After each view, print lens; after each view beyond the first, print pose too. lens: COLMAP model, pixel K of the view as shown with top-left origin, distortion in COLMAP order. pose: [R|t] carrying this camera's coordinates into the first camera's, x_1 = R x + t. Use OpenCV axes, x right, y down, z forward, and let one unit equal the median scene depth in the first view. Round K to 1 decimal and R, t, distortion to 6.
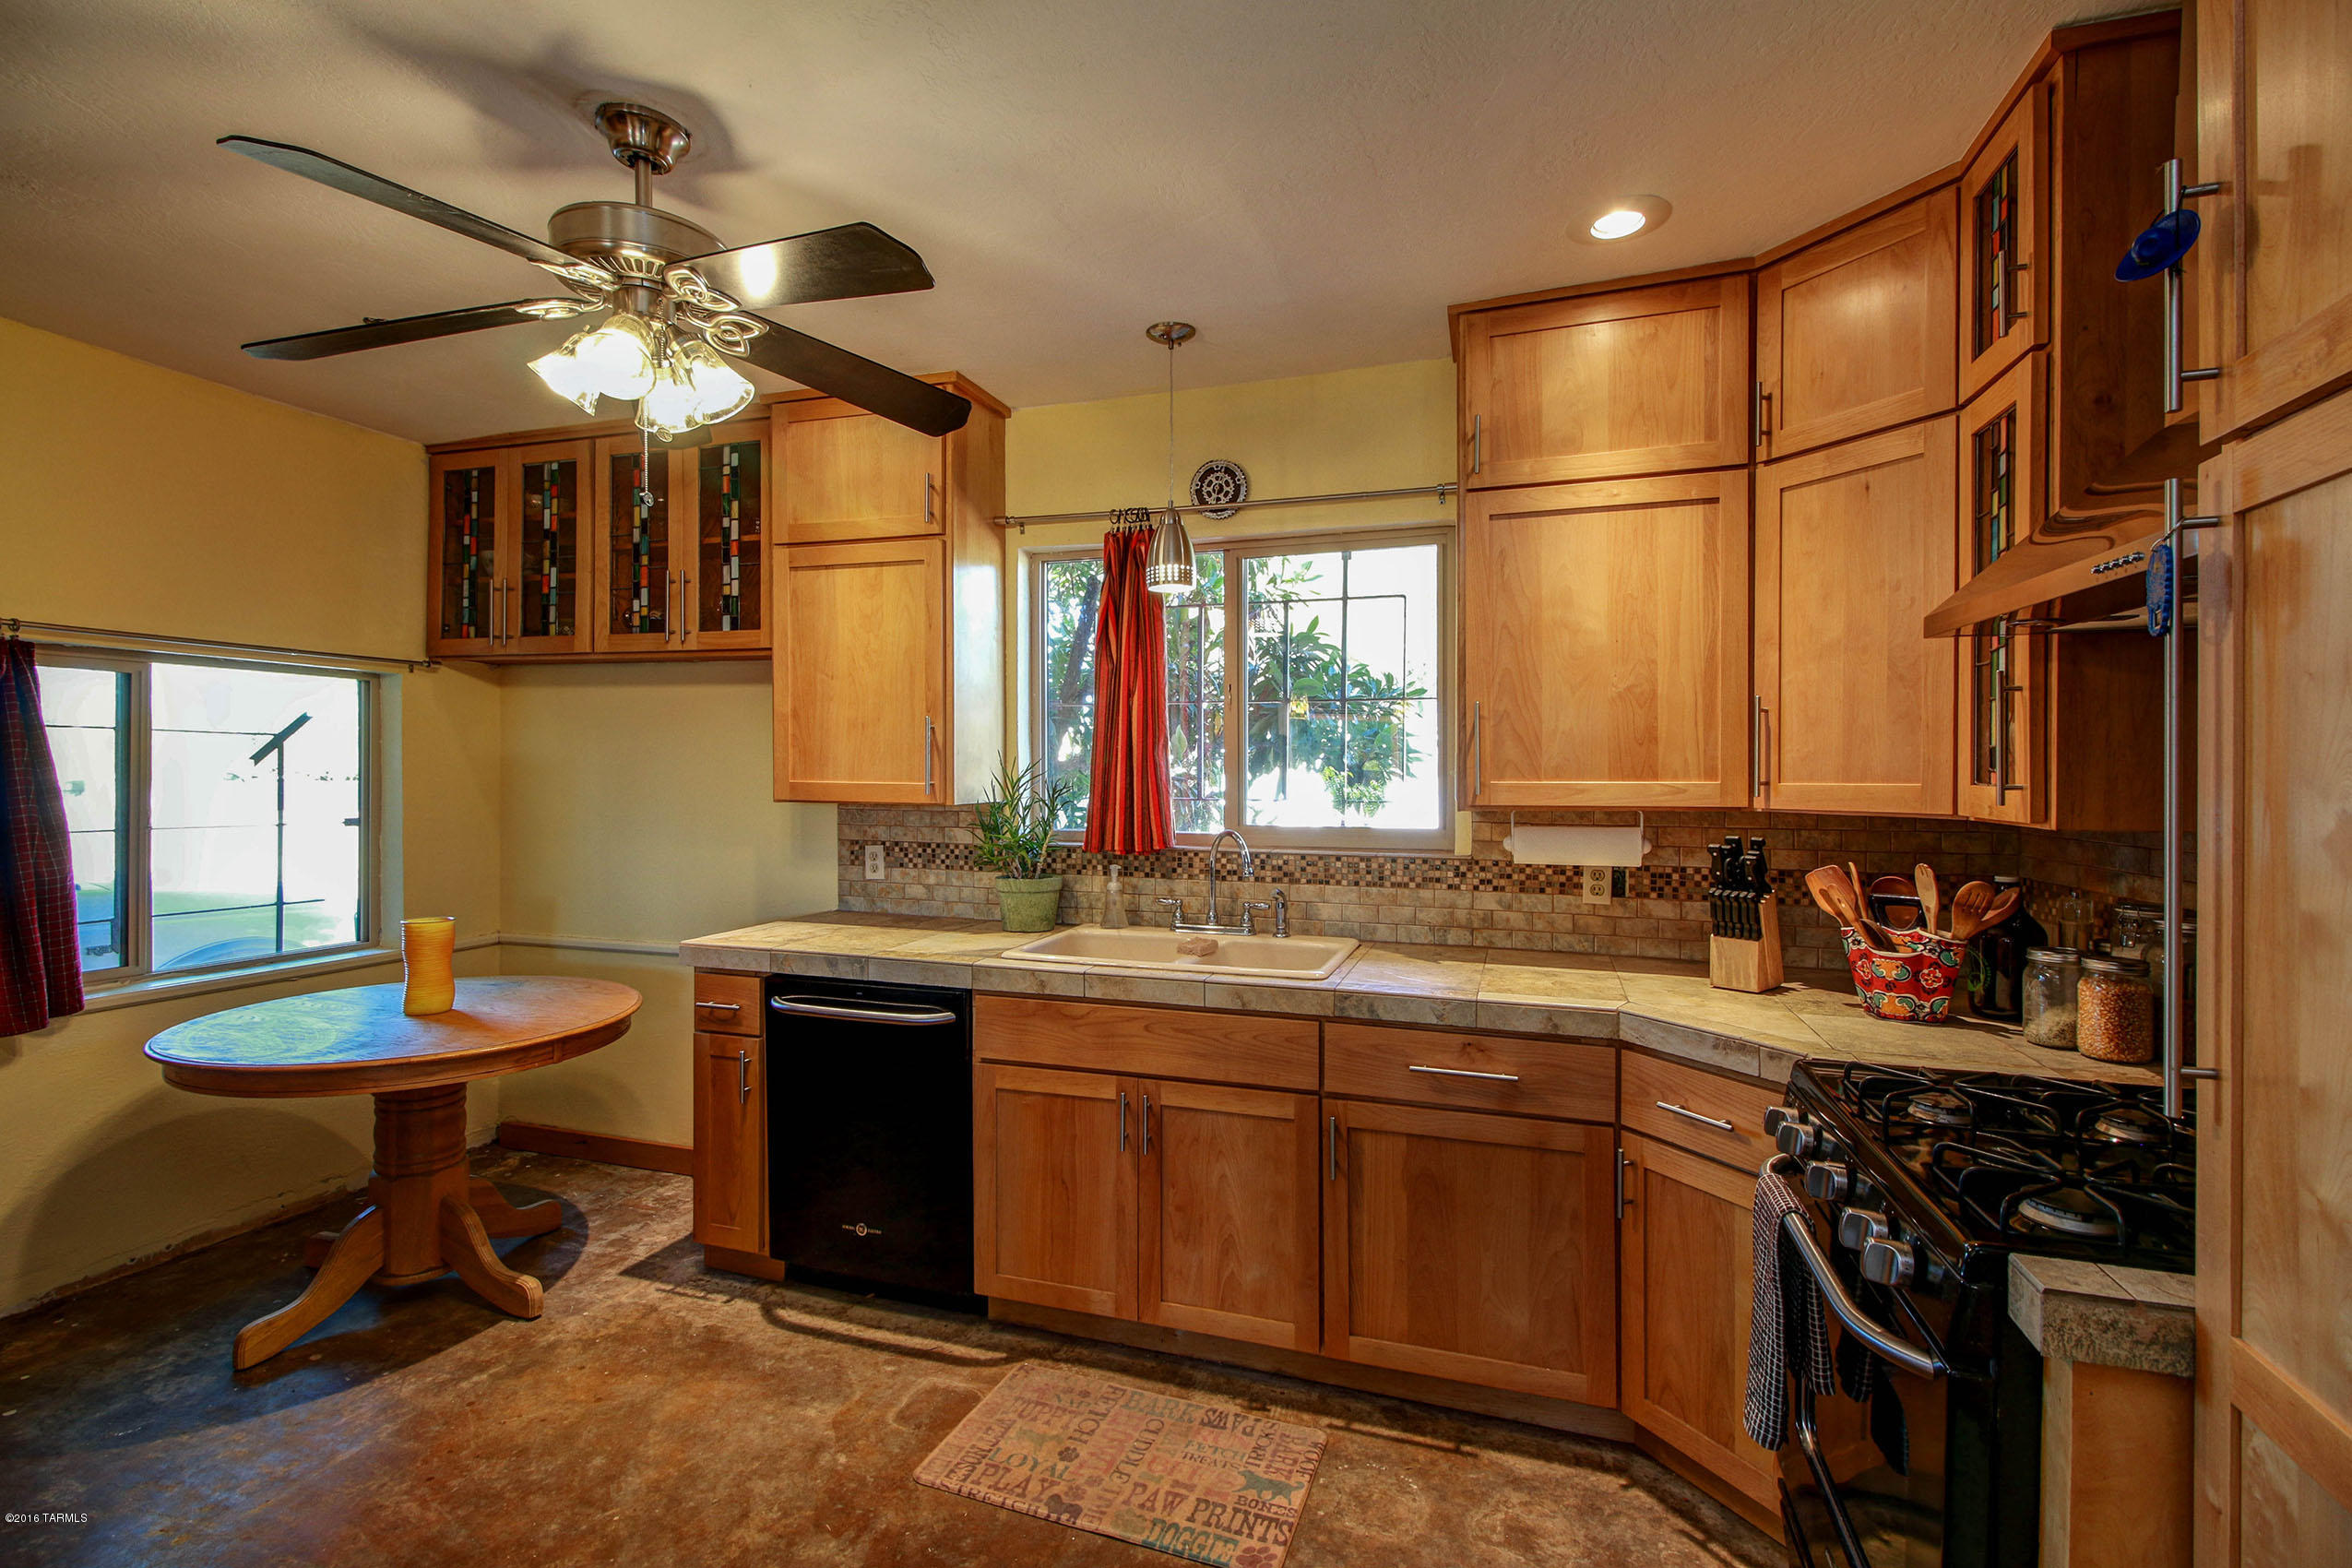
lens RADIAL K [[1077.3, 0, 1180.2], [0, 1077.3, 769.8], [0, 0, 1]] dist [-0.000367, 0.000014]
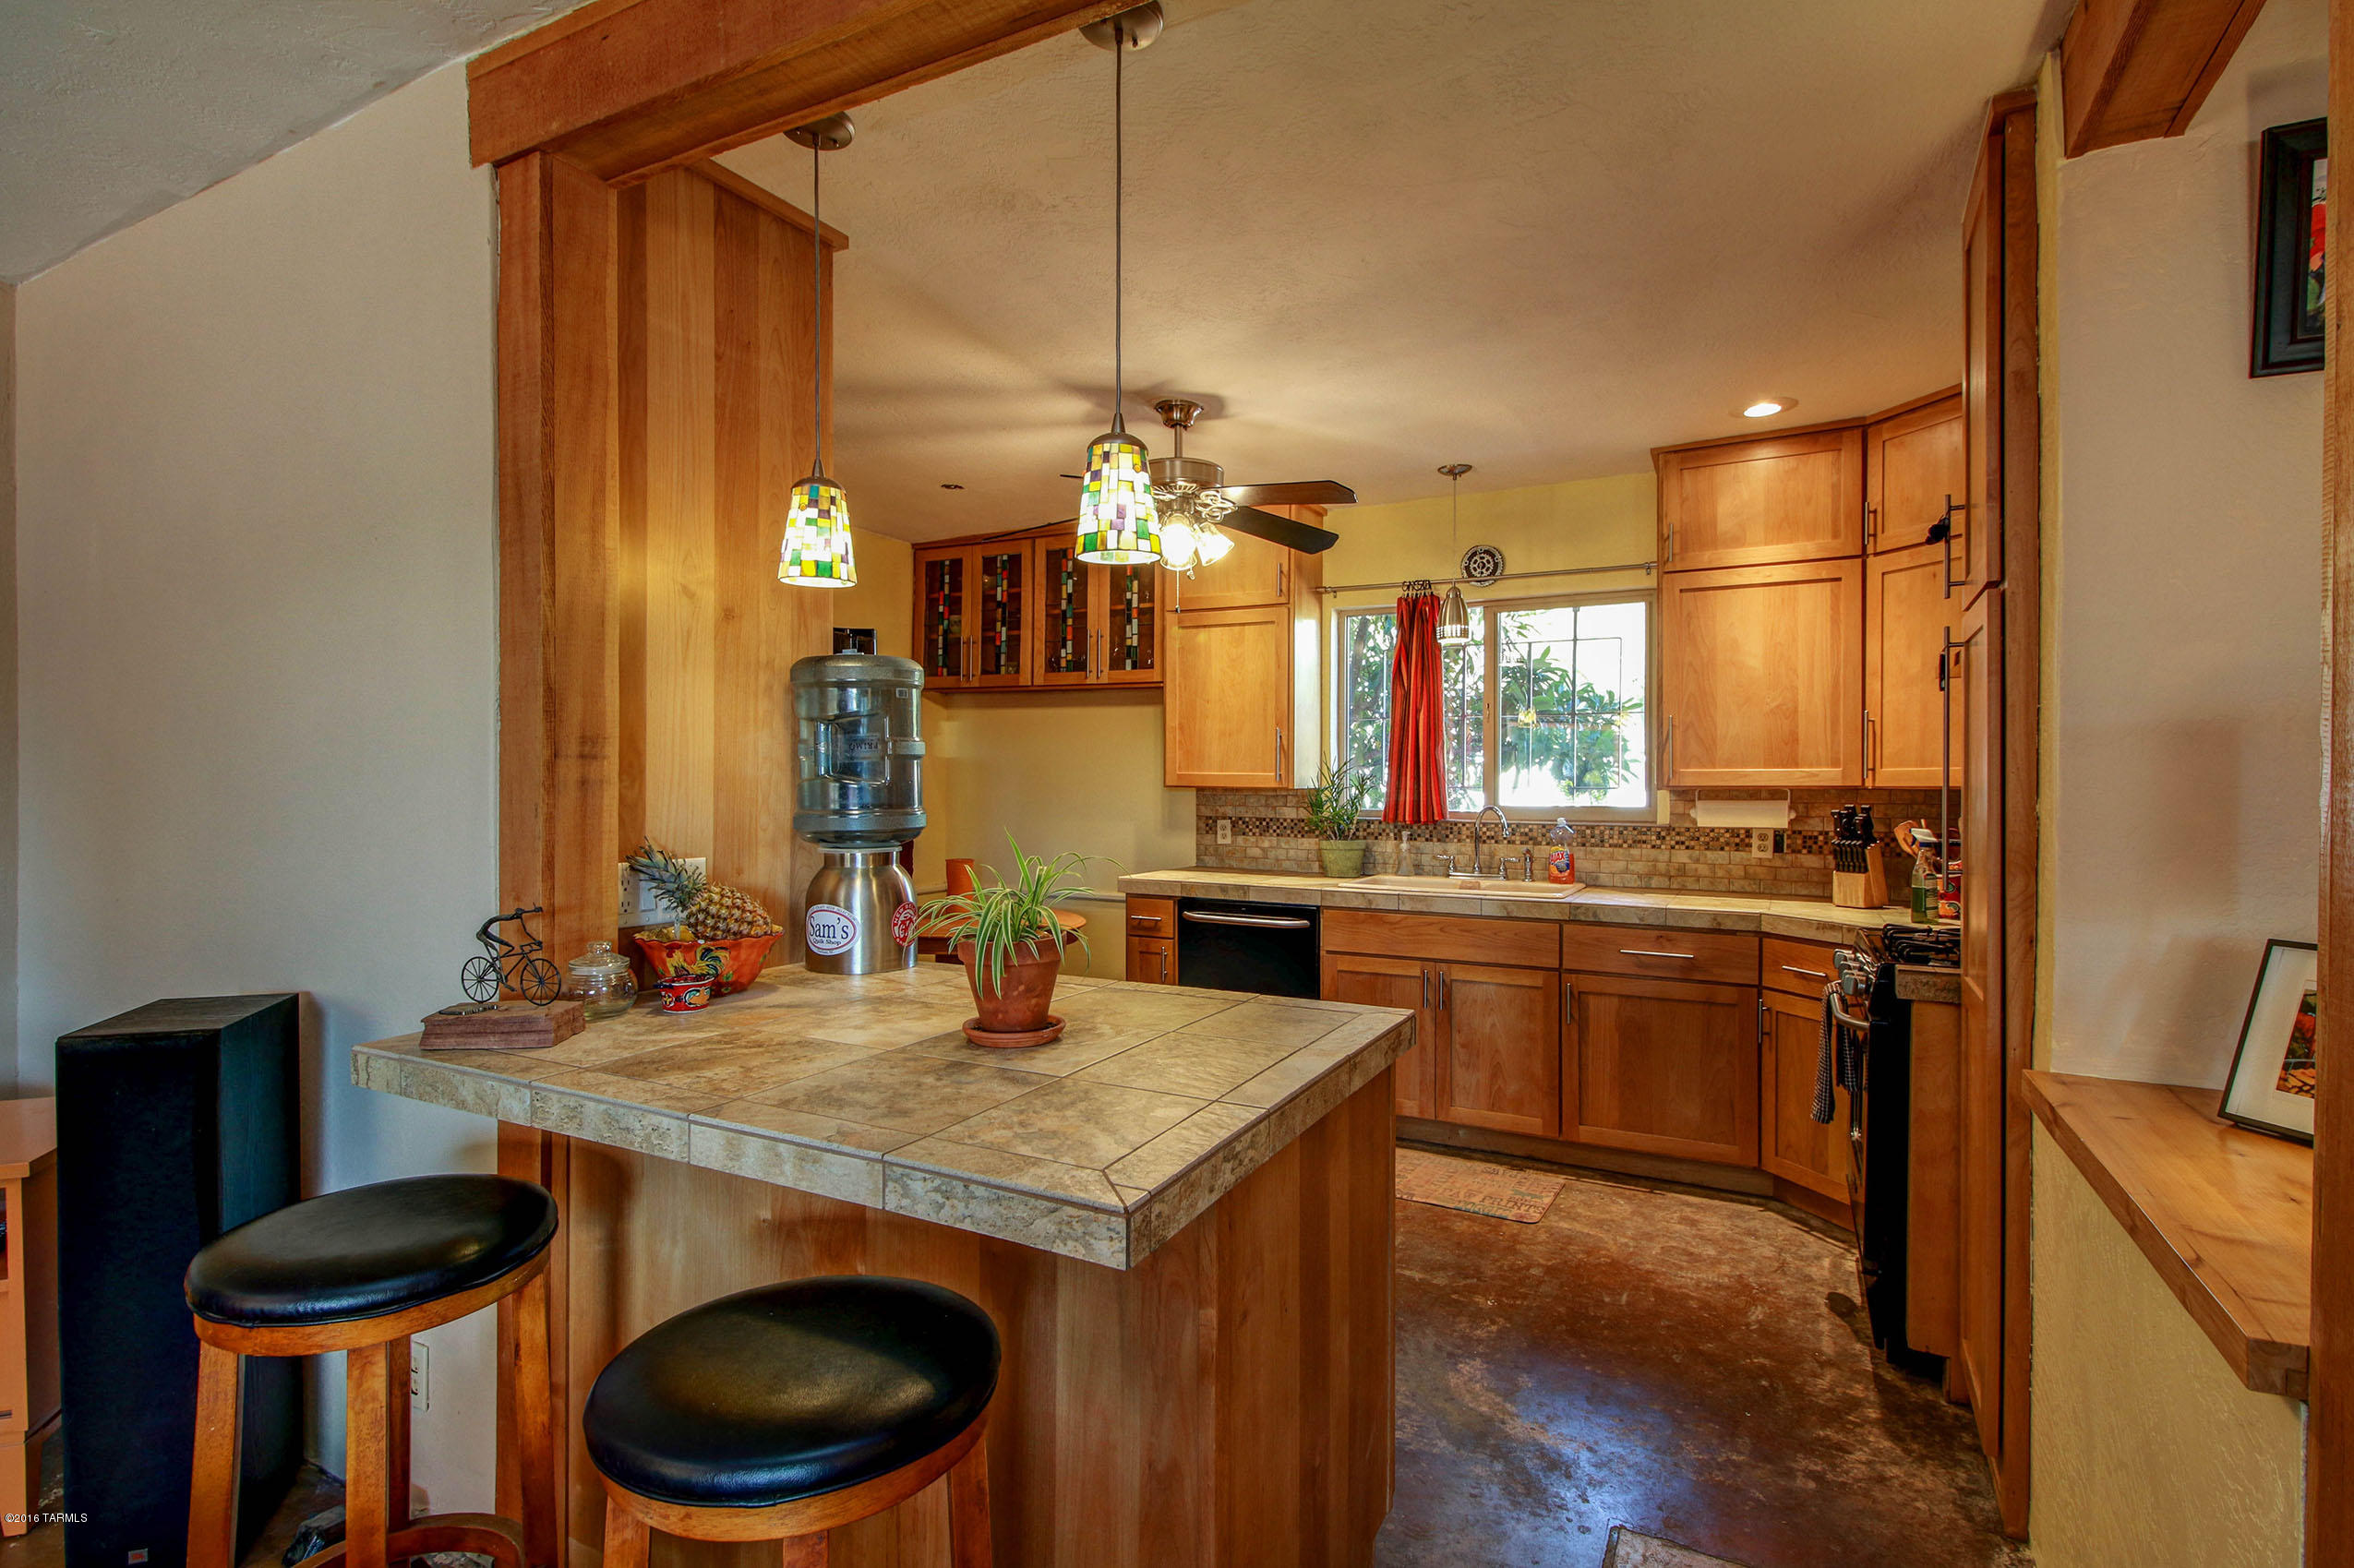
lens RADIAL K [[1146.9, 0, 1170.0], [0, 1146.9, 785.8], [0, 0, 1]] dist [0.004577, -0.000639]
pose [[0.984031, 0.002800, -0.177974, -0.116251], [-0.002428, 0.999994, 0.002304, 0.030119], [0.177980, -0.001835, 0.984032, -0.654061]]
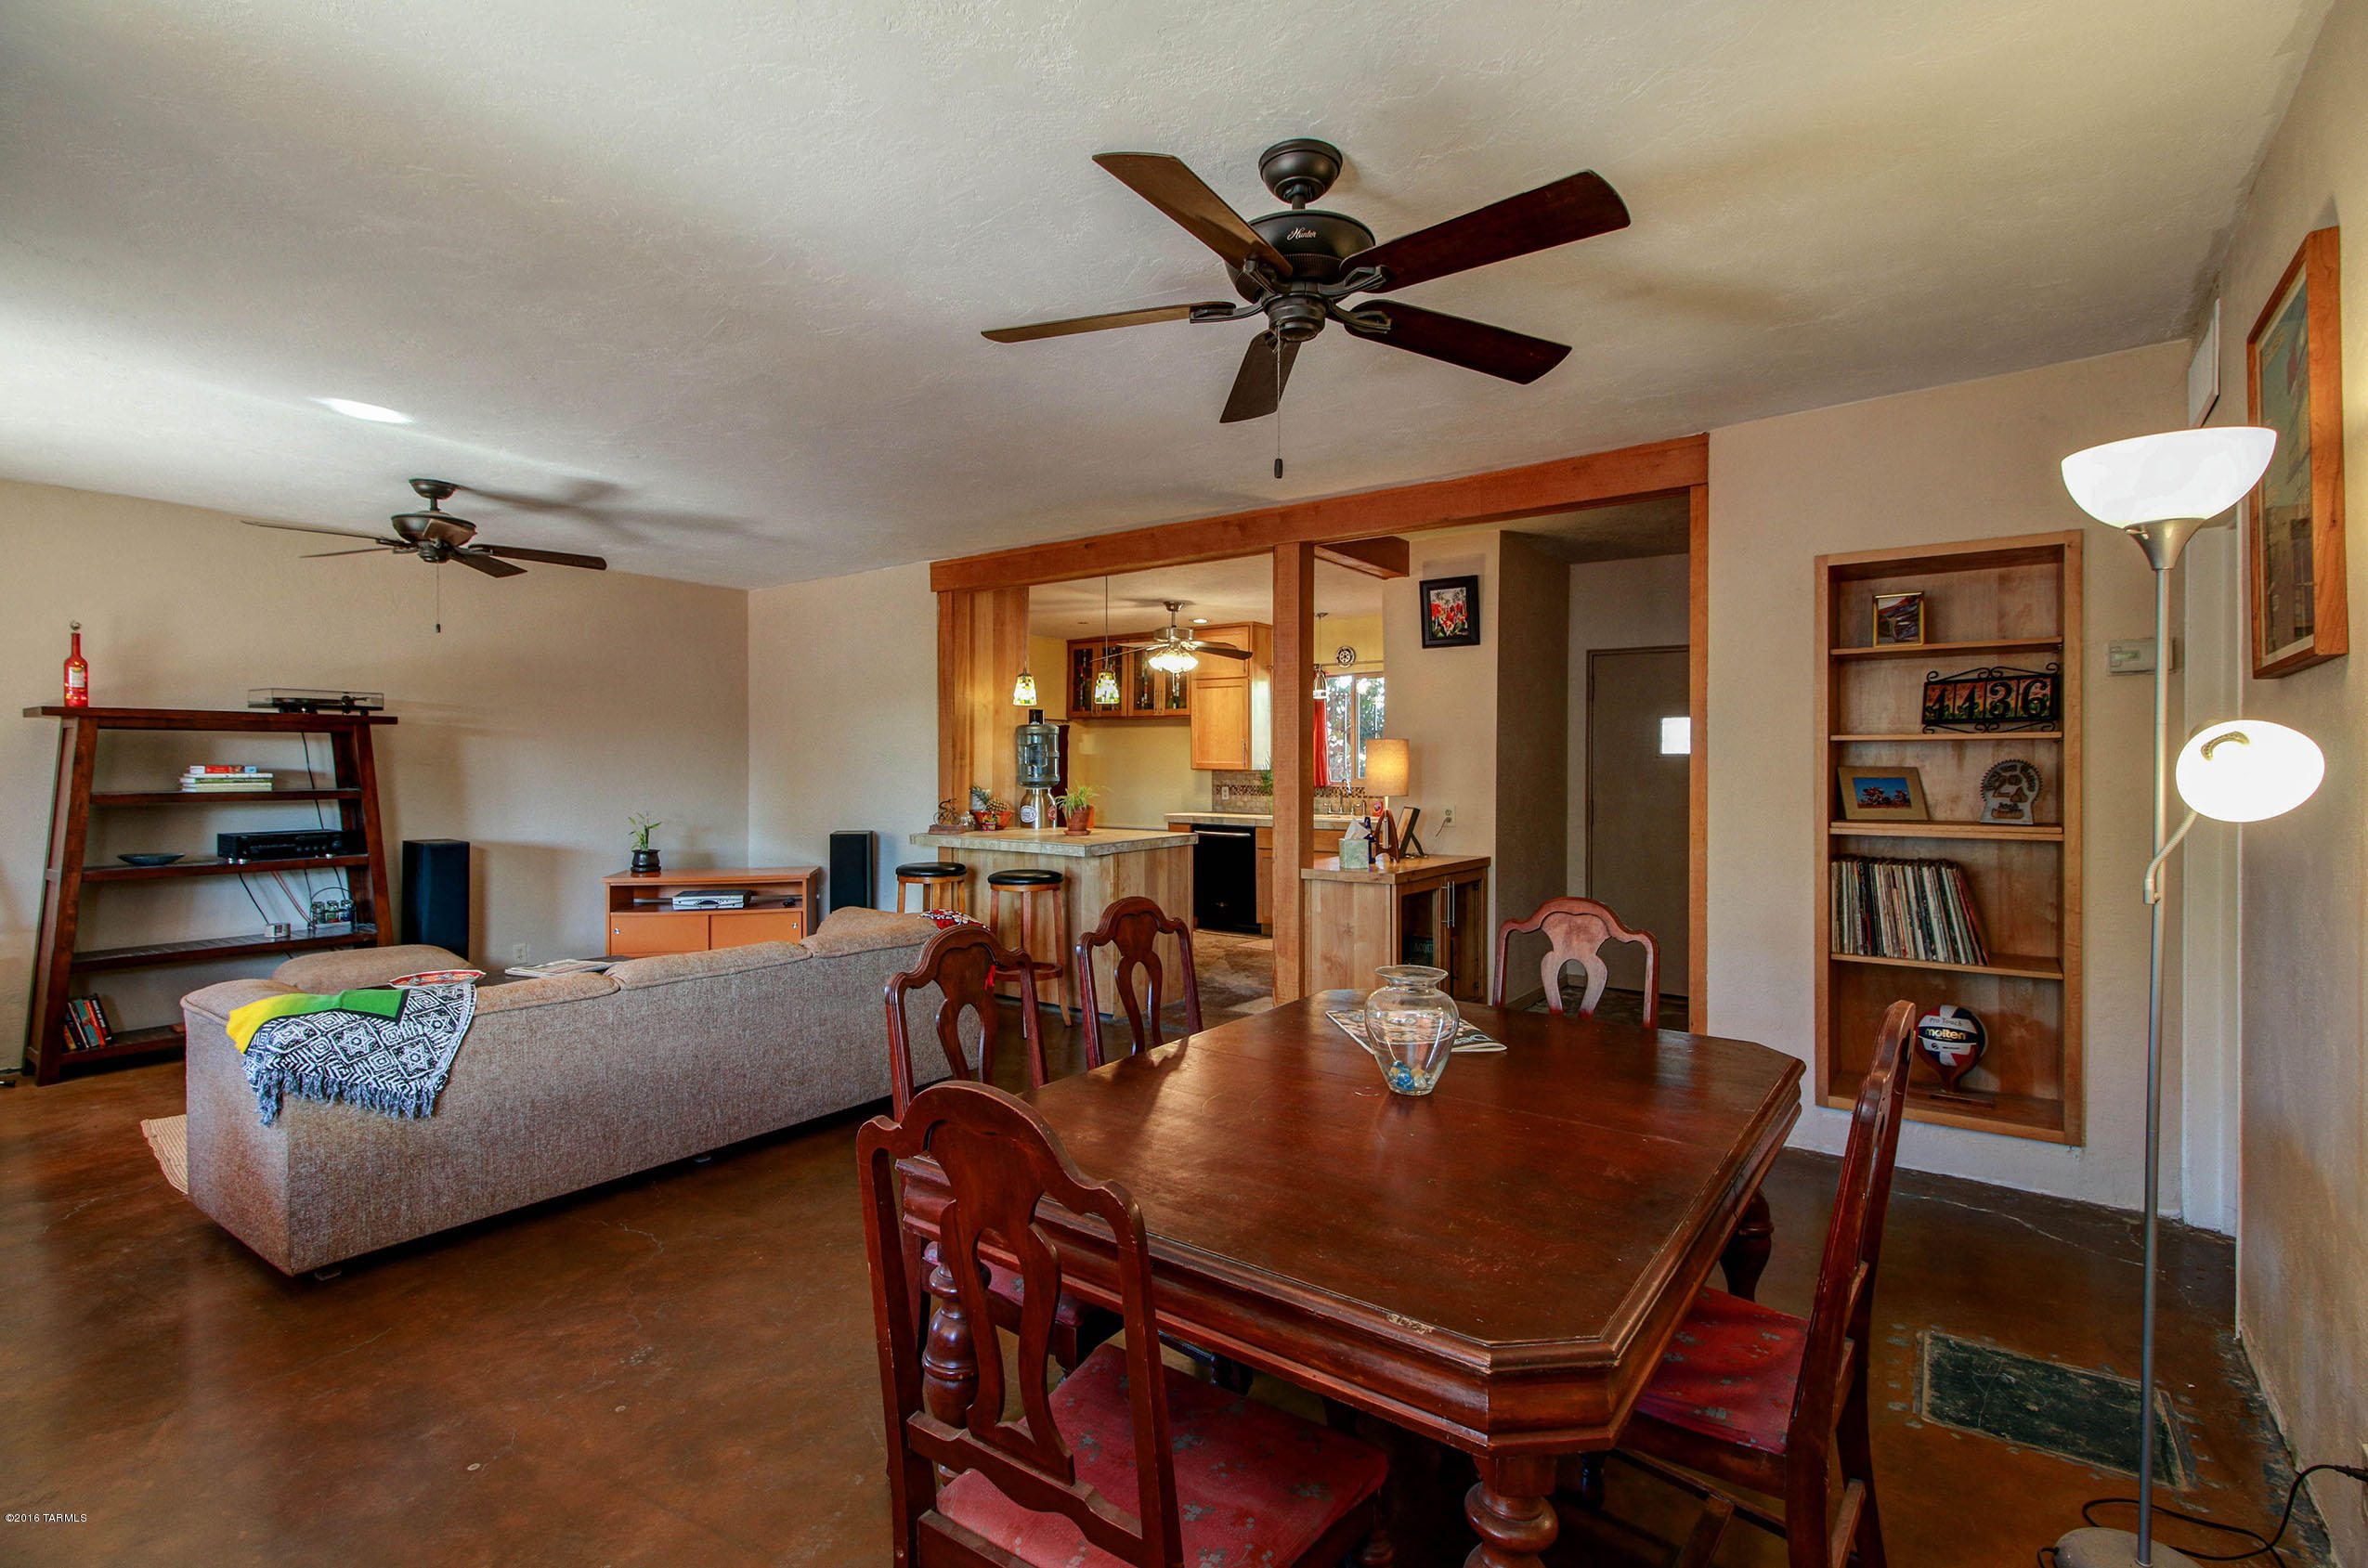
lens RADIAL K [[1084.5, 0, 1163.3], [0, 1084.5, 765.0], [0, 0, 1]] dist [-0.000367, 0.000014]
pose [[0.944822, 0.001216, -0.327582, 0.610479], [-0.002637, 0.999989, -0.003895, 0.037185], [0.327574, 0.004544, 0.944815, -2.149329]]
